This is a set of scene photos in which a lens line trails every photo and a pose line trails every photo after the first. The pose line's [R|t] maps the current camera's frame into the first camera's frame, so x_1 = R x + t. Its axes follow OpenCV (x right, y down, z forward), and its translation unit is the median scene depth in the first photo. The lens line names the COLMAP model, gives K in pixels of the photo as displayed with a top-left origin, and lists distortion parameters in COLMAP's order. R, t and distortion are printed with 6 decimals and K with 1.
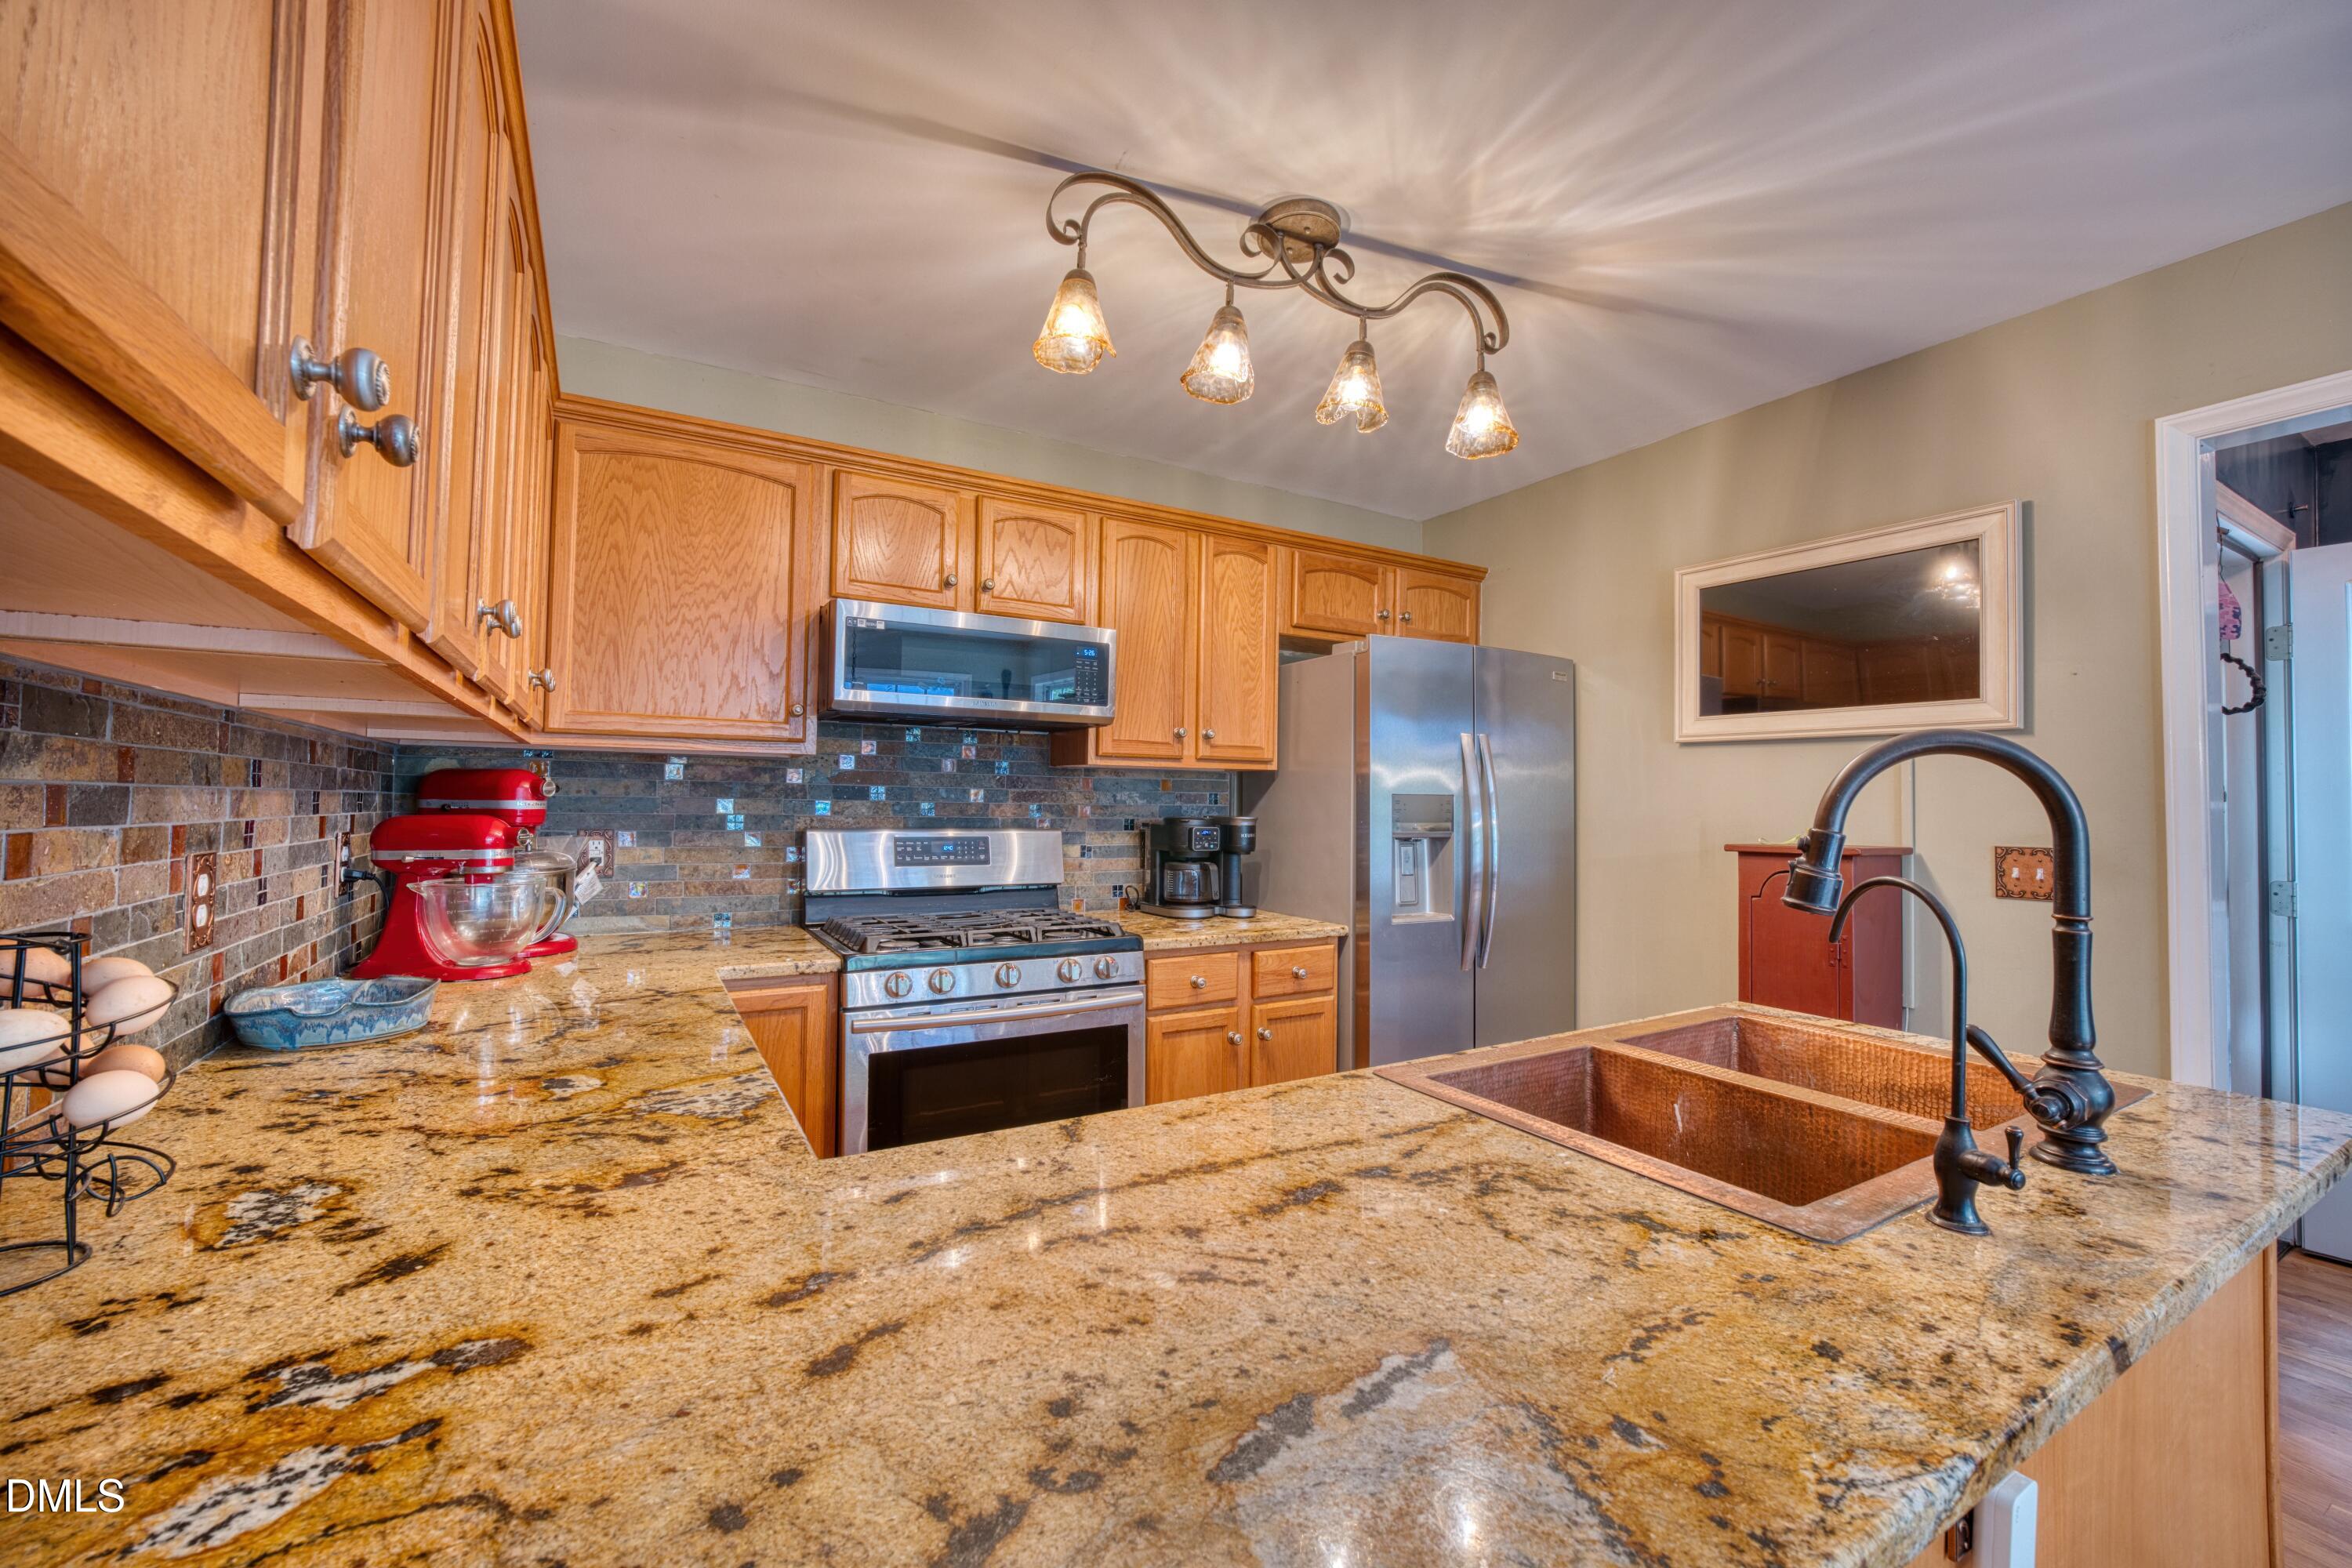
lens RADIAL K [[937.8, 0, 1171.6], [0, 937.8, 779.6], [0, 0, 1]] dist [-0.028578, 0.007968]
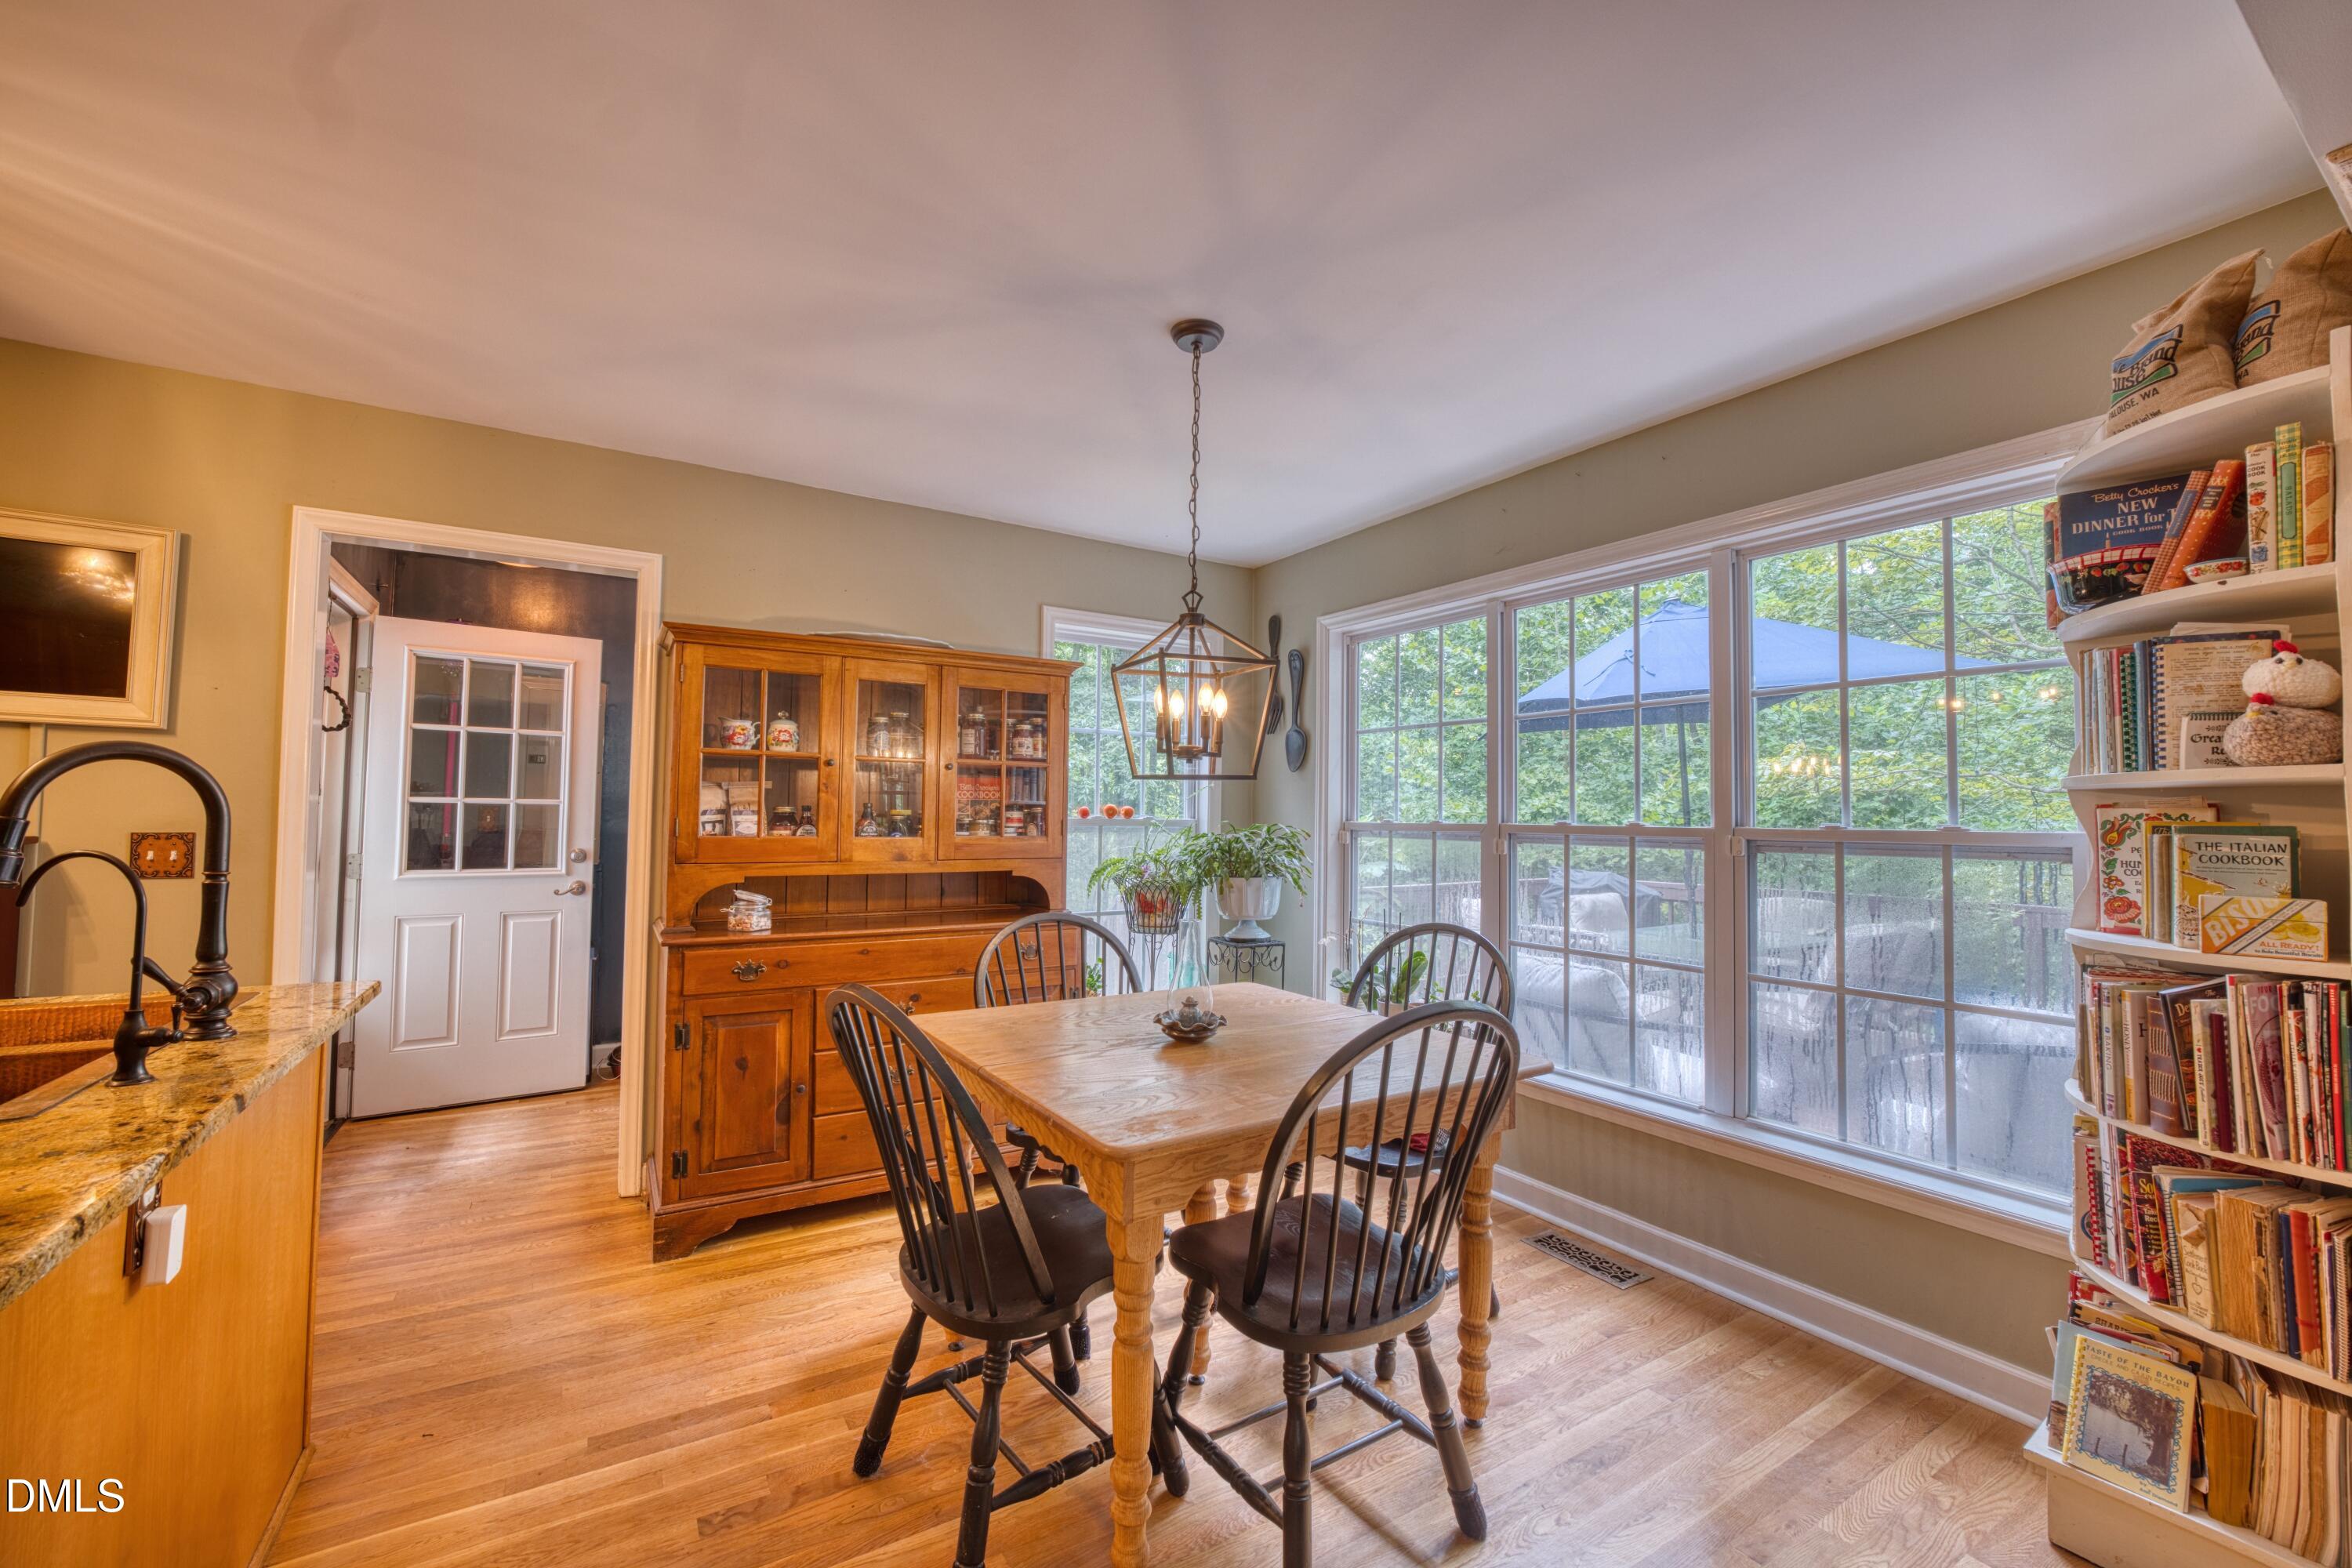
lens RADIAL K [[941.7, 0, 1171.3], [0, 941.7, 780.8], [0, 0, 1]] dist [-0.032608, 0.009090]
pose [[-0.025478, 0.027887, 0.999286, -0.248657], [-0.039928, 0.998785, -0.028891, -0.008171], [-0.998878, -0.040635, -0.024333, -0.227360]]
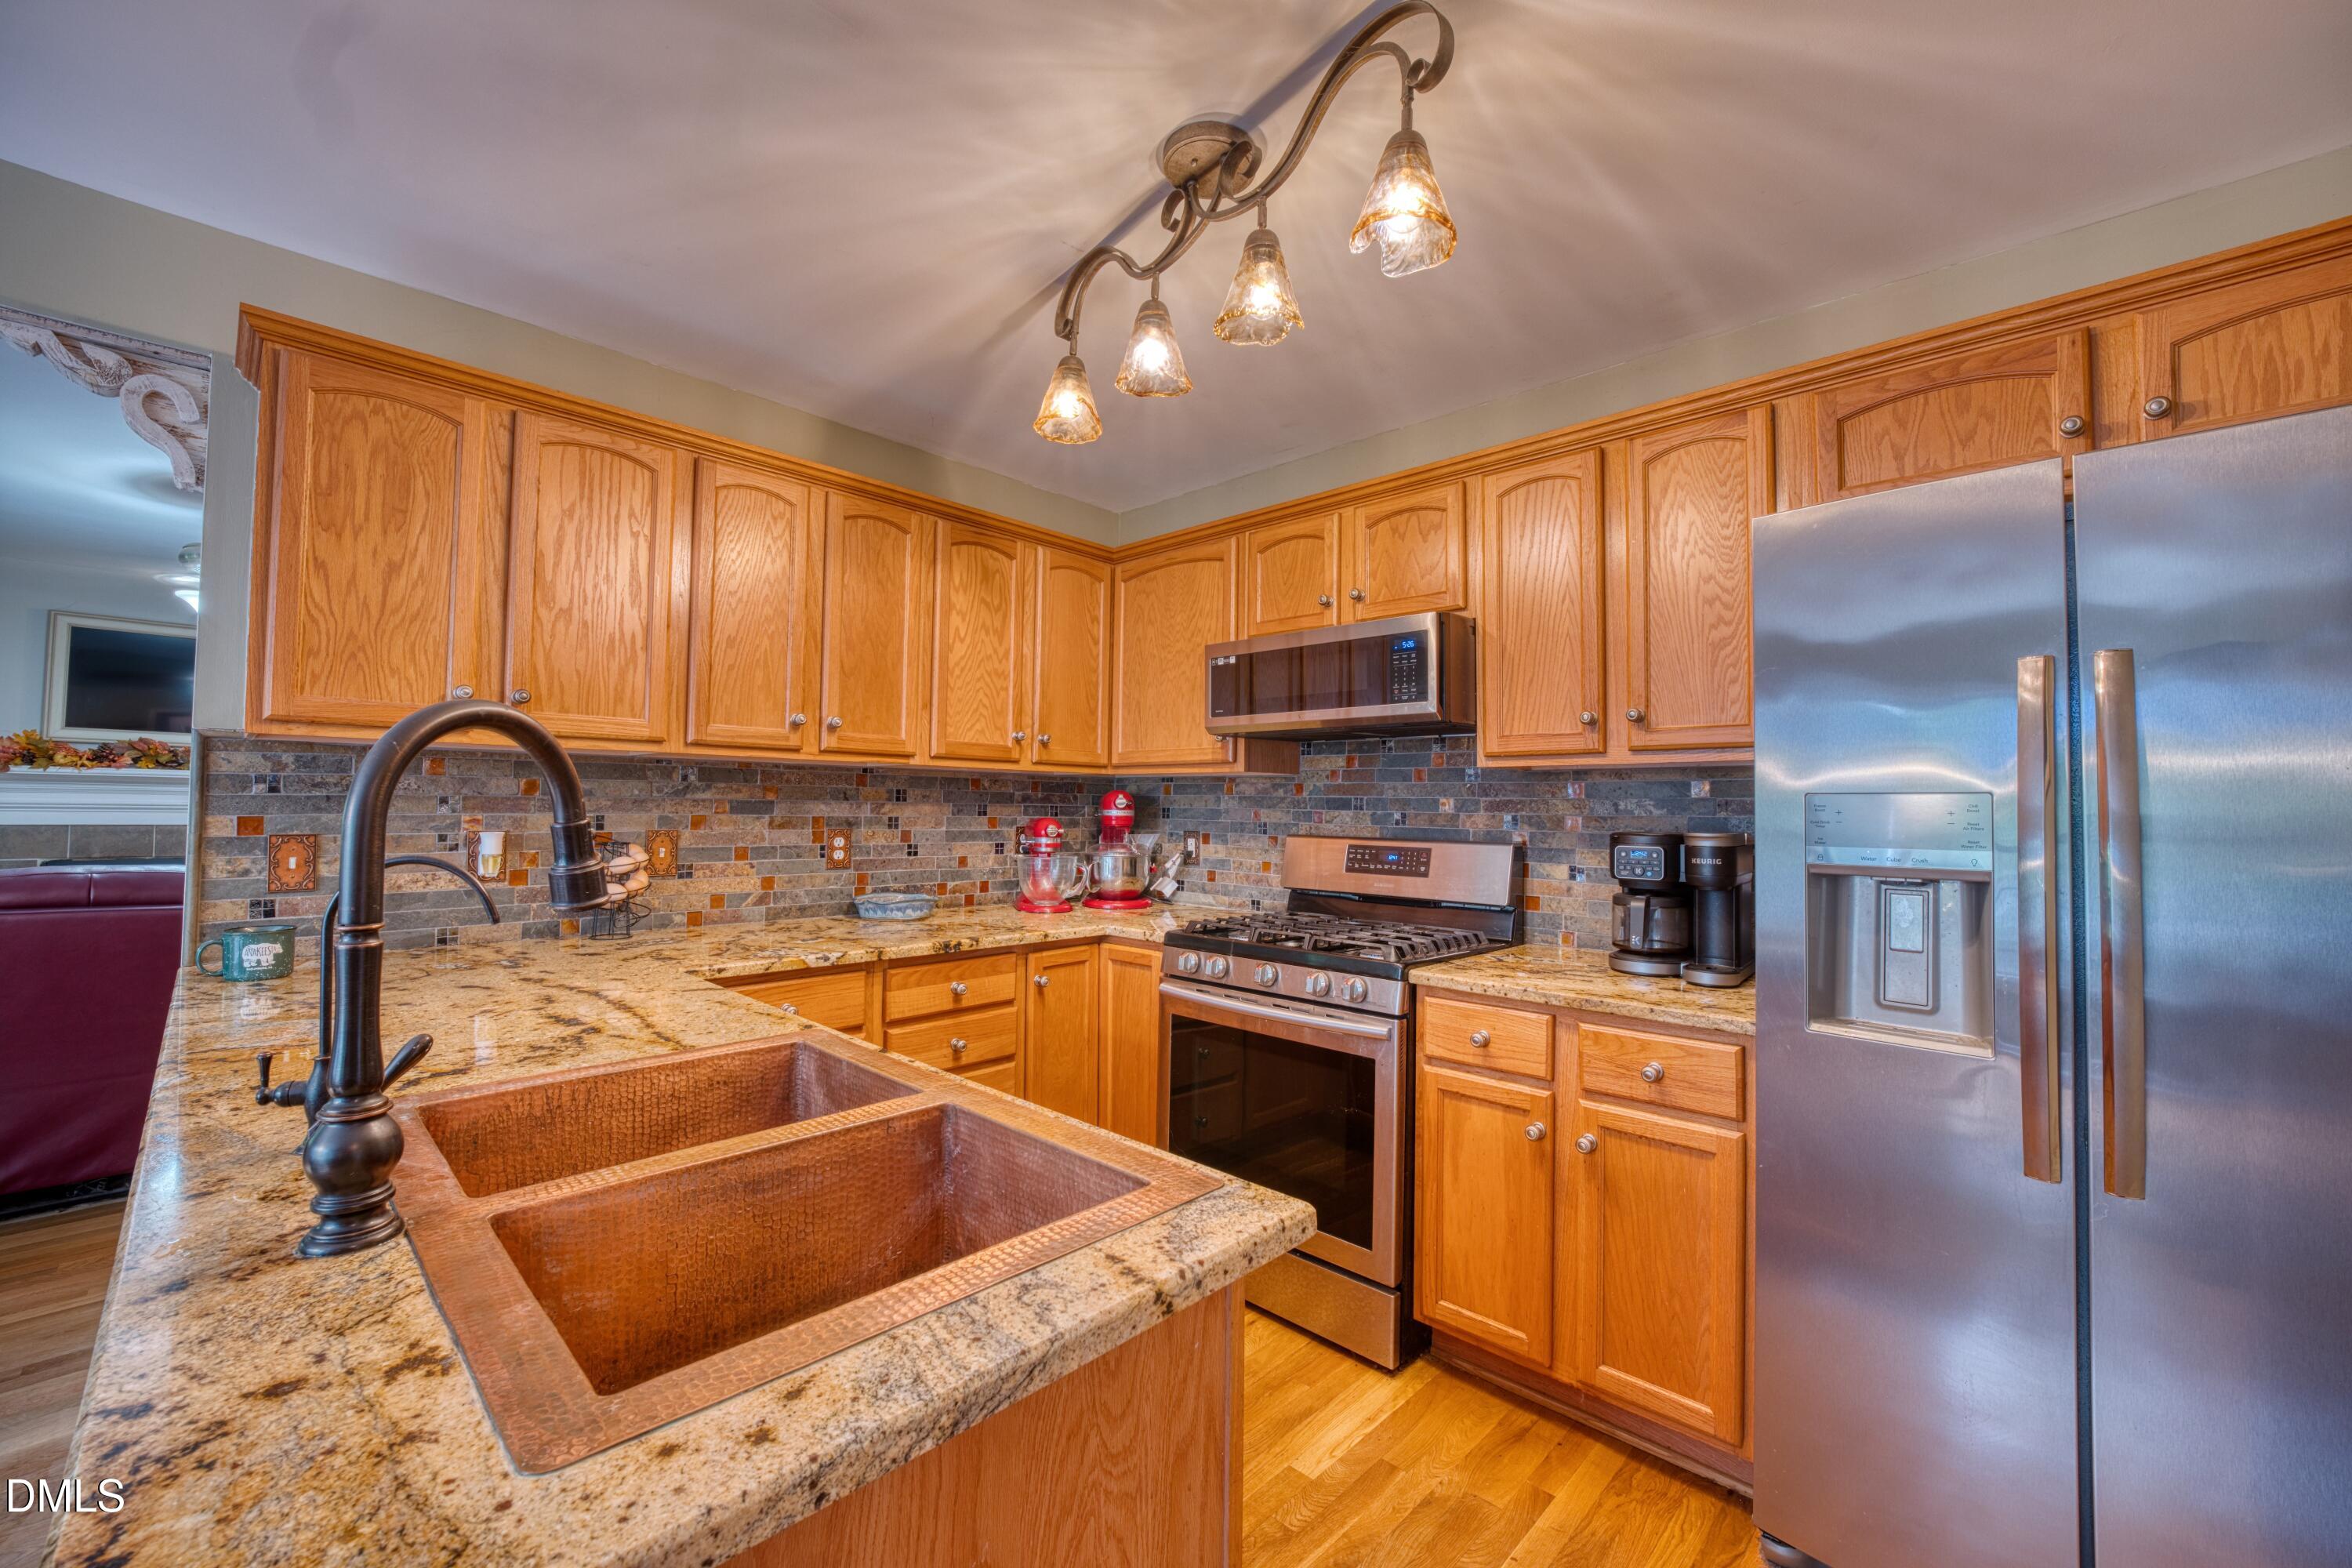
lens RADIAL K [[937.8, 0, 1171.6], [0, 937.8, 779.6], [0, 0, 1]] dist [-0.028578, 0.007968]
pose [[0.274140, -0.037328, -0.960965, 0.836614], [0.014654, 0.999293, -0.034636, 0.026372], [0.961578, -0.004587, 0.274493, 0.628099]]
